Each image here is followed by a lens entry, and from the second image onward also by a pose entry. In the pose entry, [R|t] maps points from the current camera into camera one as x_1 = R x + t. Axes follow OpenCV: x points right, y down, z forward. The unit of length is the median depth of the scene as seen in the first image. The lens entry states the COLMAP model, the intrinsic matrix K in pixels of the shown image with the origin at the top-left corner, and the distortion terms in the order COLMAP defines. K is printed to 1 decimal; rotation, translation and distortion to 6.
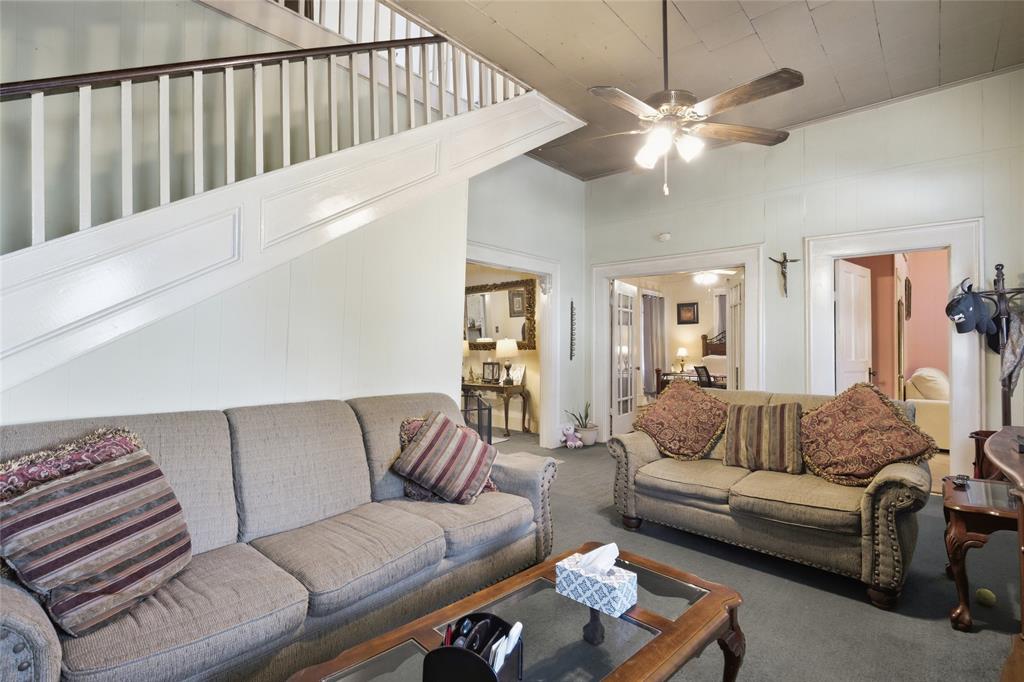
lens RADIAL K [[469.8, 0, 512.0], [0, 469.8, 341.0], [0, 0, 1]] dist [0.000918, 0.000981]
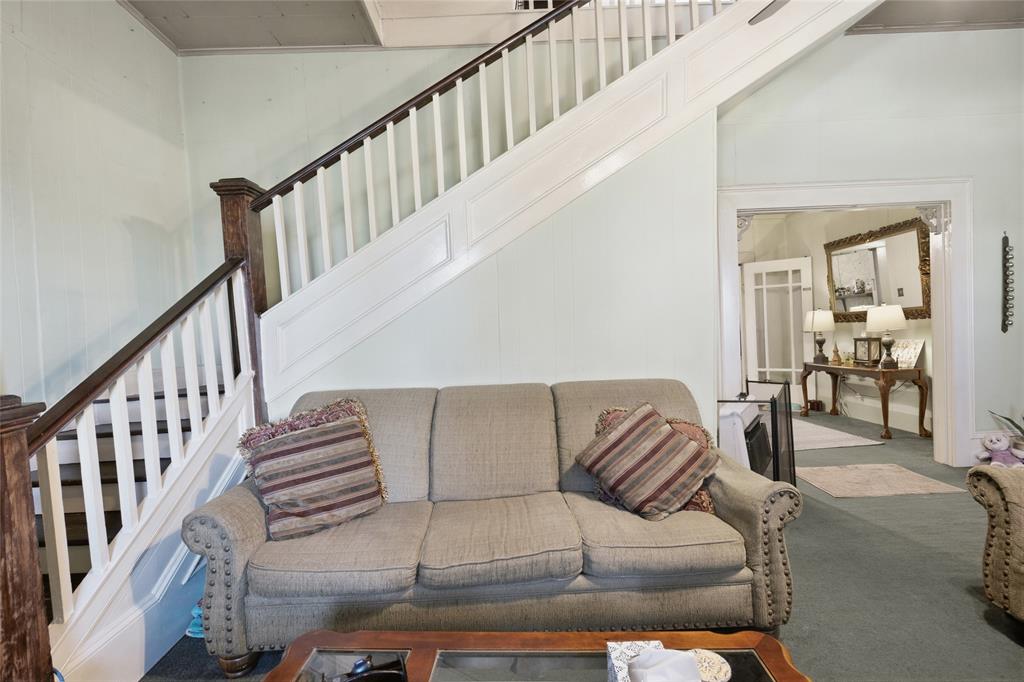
lens RADIAL K [[451.7, 0, 512.1], [0, 451.7, 347.4], [0, 0, 1]] dist [0.002966, 0.000353]
pose [[0.686991, -0.008891, -0.726612, 0.278233], [0.054018, 0.997783, 0.038863, 0.006170], [0.724656, -0.065949, 0.685948, 0.275312]]
